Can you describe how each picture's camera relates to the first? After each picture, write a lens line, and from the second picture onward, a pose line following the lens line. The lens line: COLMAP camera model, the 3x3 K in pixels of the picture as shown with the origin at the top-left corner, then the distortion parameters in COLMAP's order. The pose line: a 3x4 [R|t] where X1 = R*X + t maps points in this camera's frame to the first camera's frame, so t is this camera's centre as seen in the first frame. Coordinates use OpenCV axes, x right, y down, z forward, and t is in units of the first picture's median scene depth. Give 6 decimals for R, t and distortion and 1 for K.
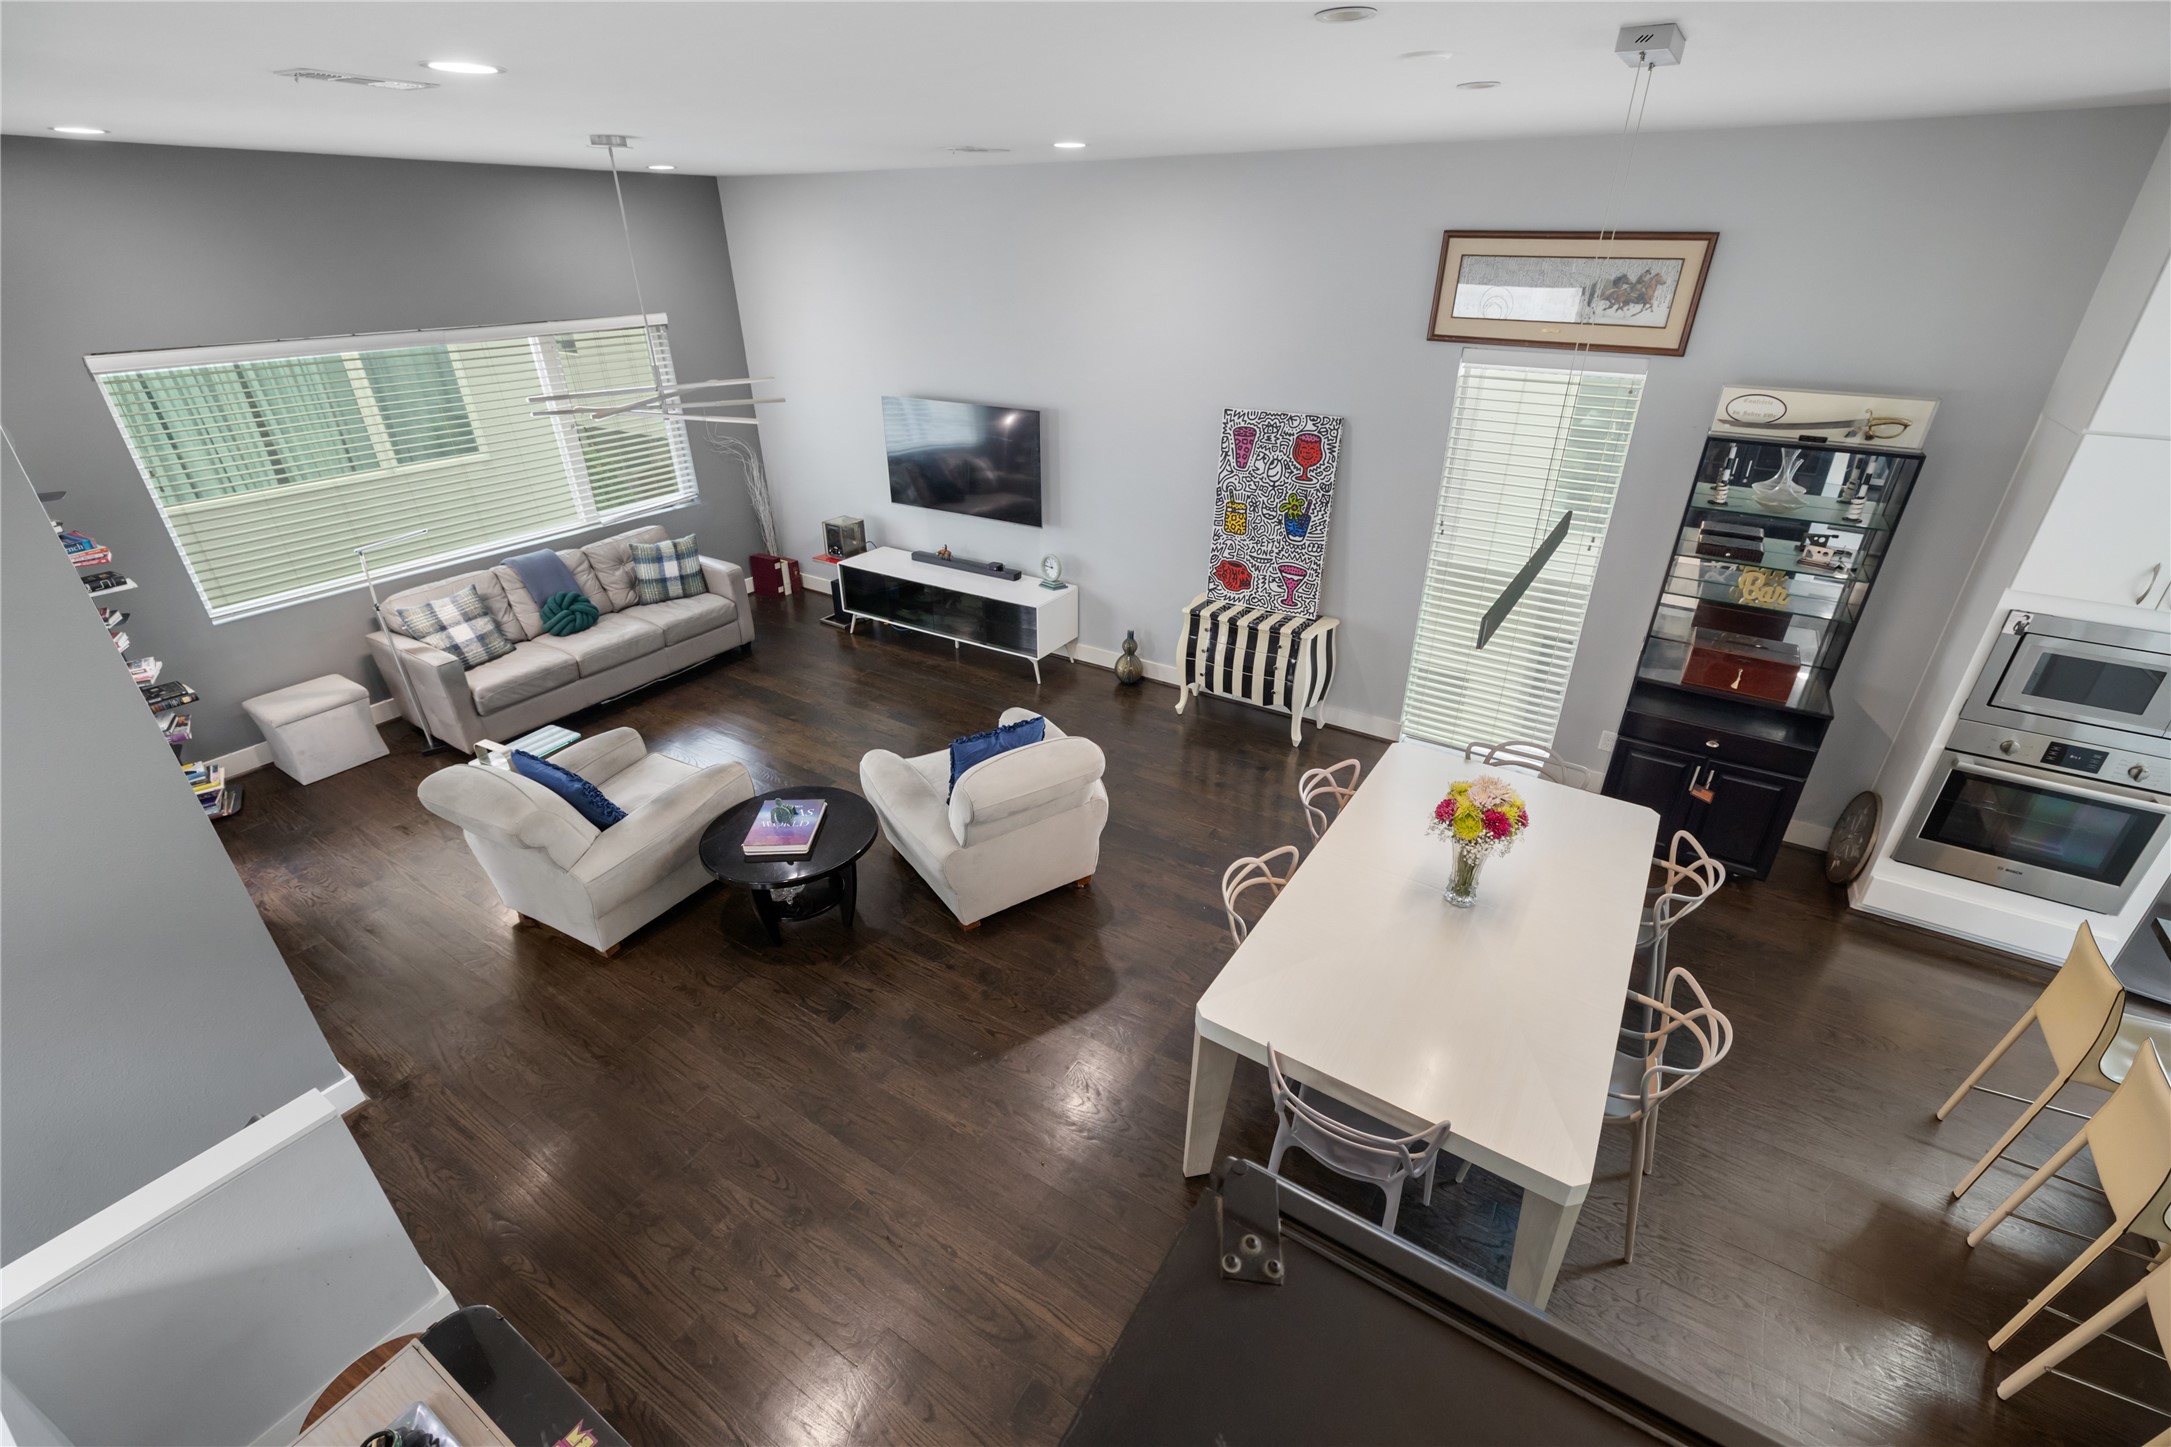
lens RADIAL K [[921.3, 0, 1093.6], [0, 921.3, 718.0], [0, 0, 1]] dist [0.000500, 0.000284]
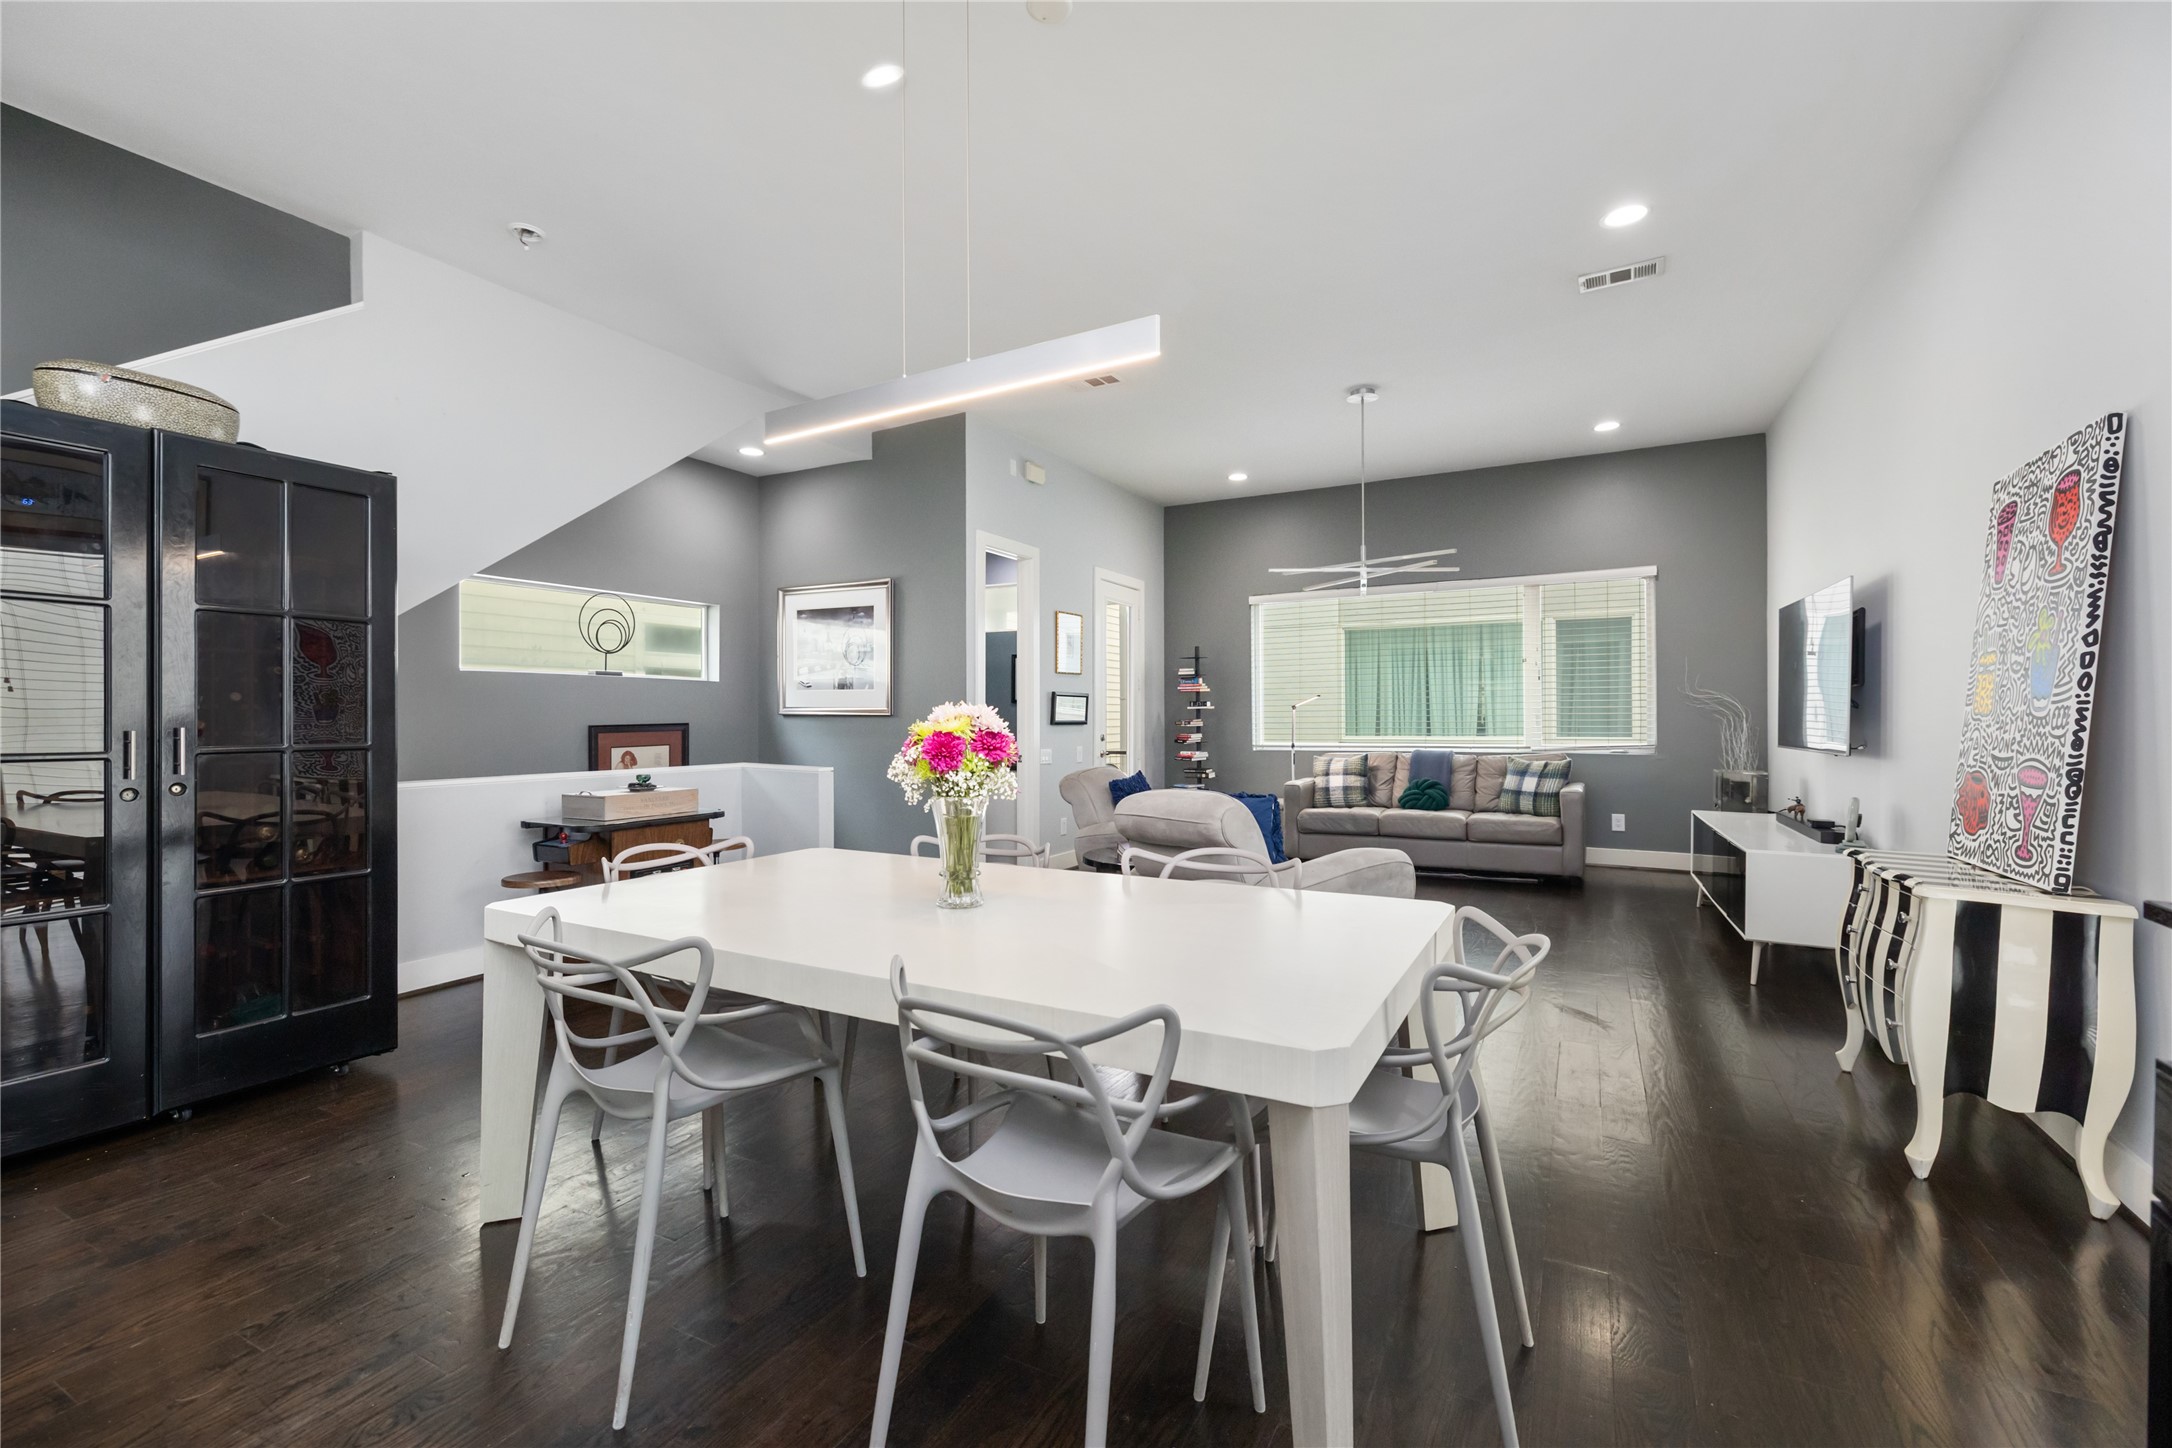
lens RADIAL K [[925.6, 0, 1089.2], [0, 925.6, 716.0], [0, 0, 1]] dist [0.000185, 0.000148]
pose [[0.081929, 0.001498, -0.996637, 0.608300], [-0.457095, 0.888679, -0.036240, 0.035024], [0.885636, 0.458527, 0.073493, 0.545538]]
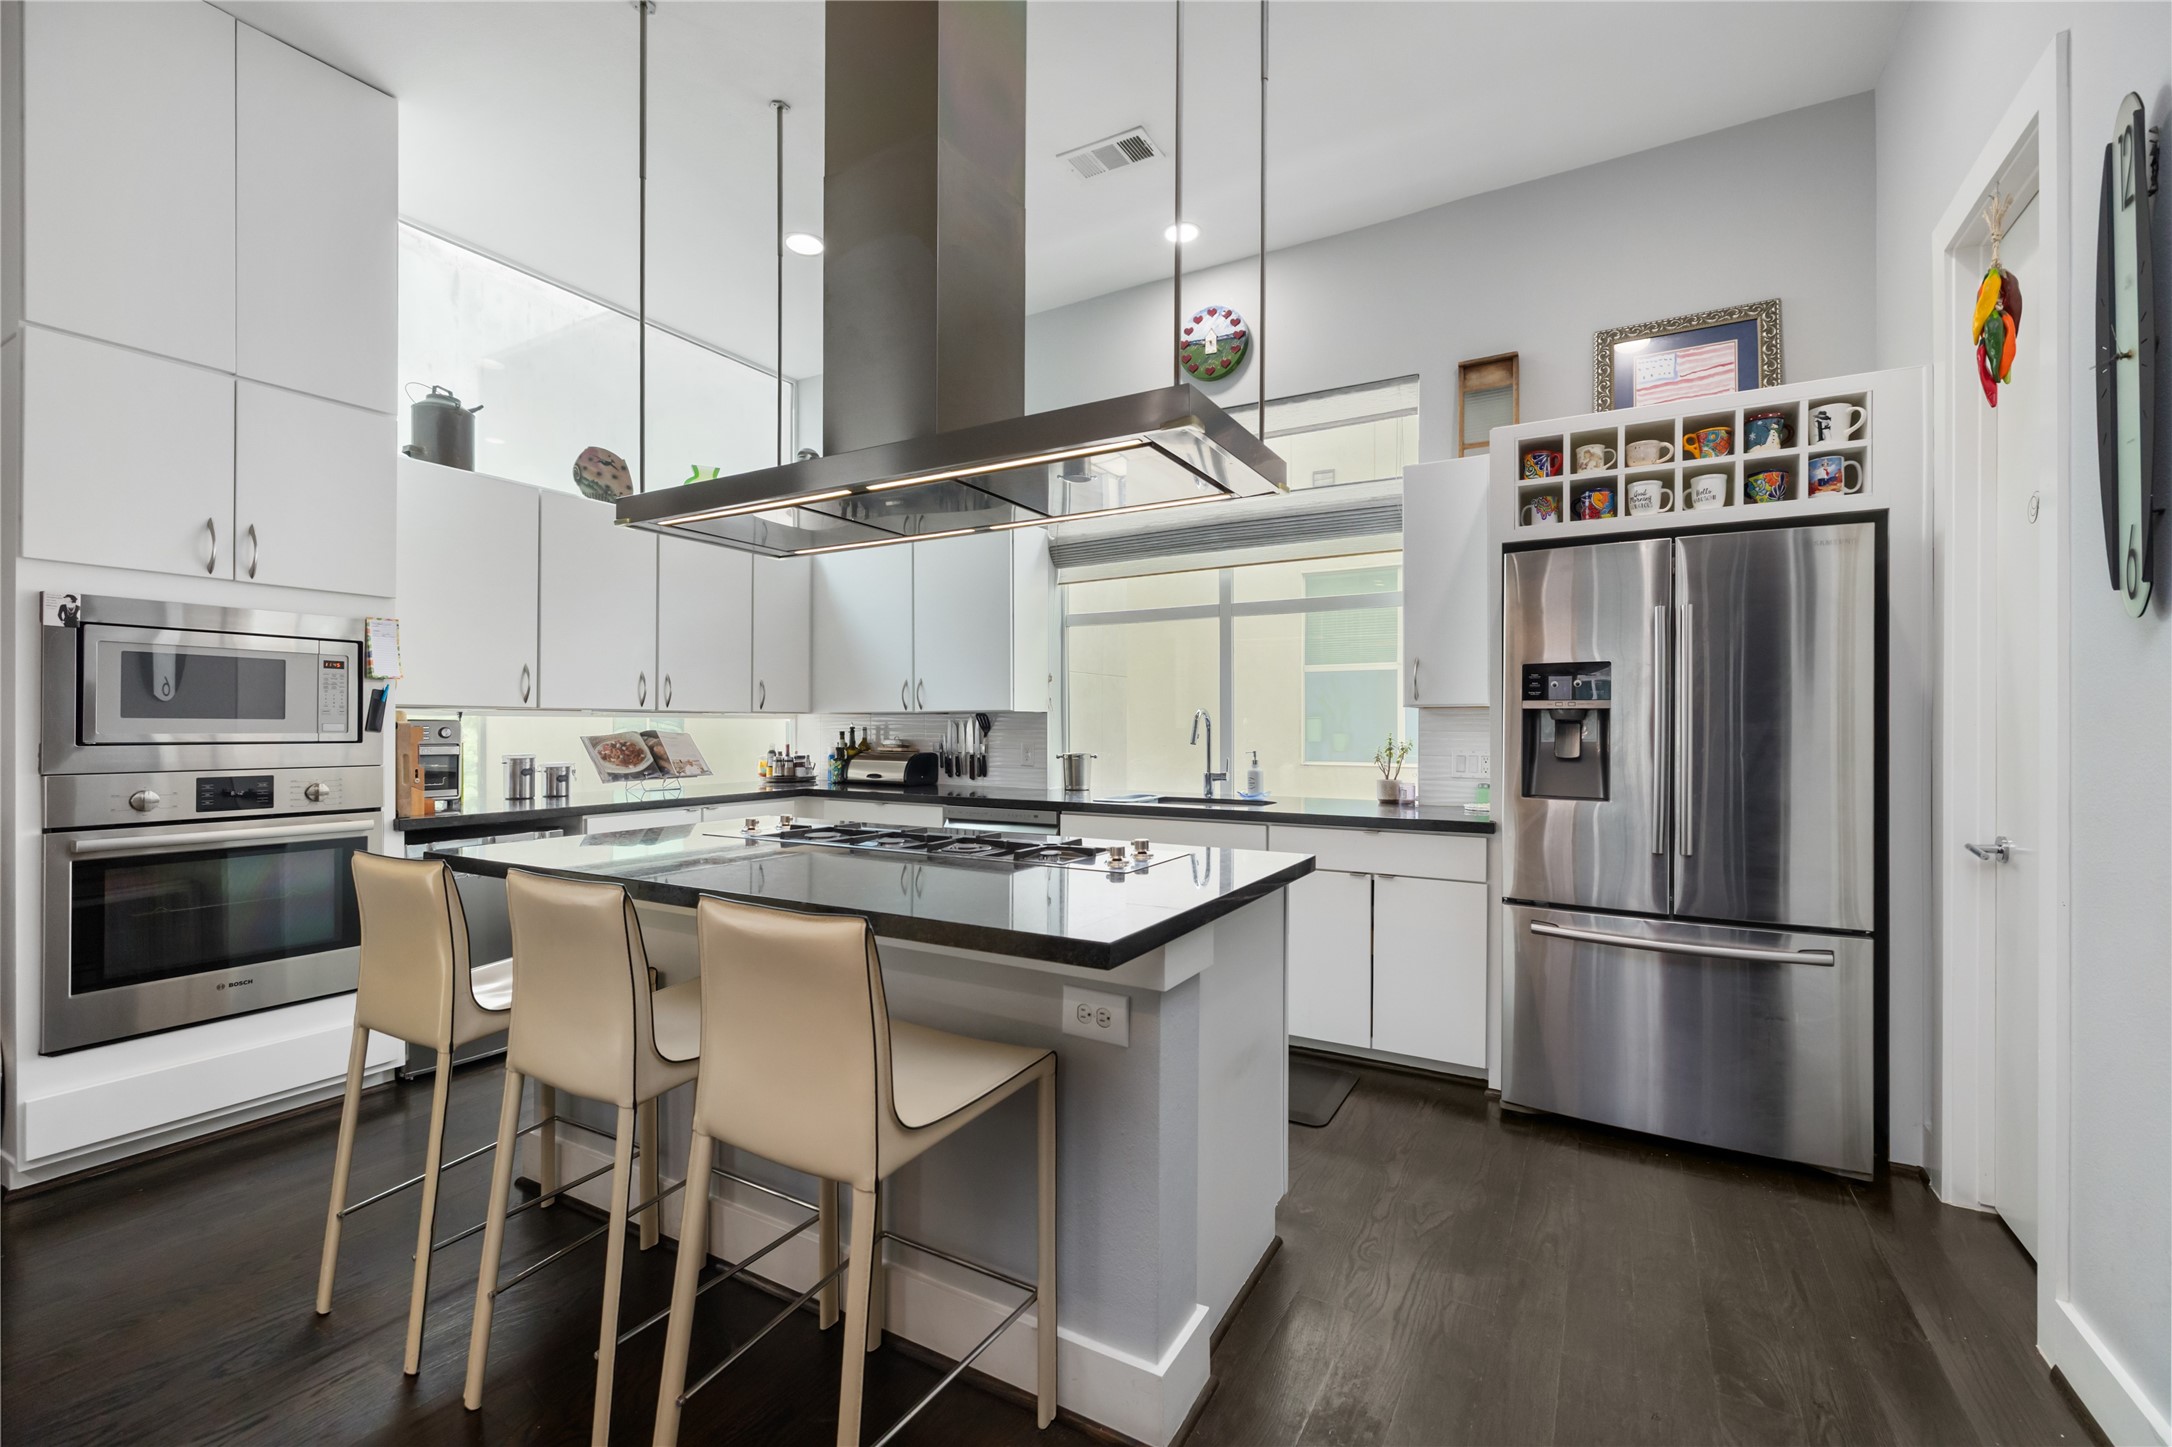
lens RADIAL K [[914.3, 0, 1095.3], [0, 914.3, 725.0], [0, 0, 1]] dist [0.000956, 0.000423]
pose [[-0.053456, 0.006316, 0.998550, 0.191019], [0.461737, 0.886811, 0.019109, 0.187232], [-0.885405, 0.462089, -0.050322, 0.258209]]
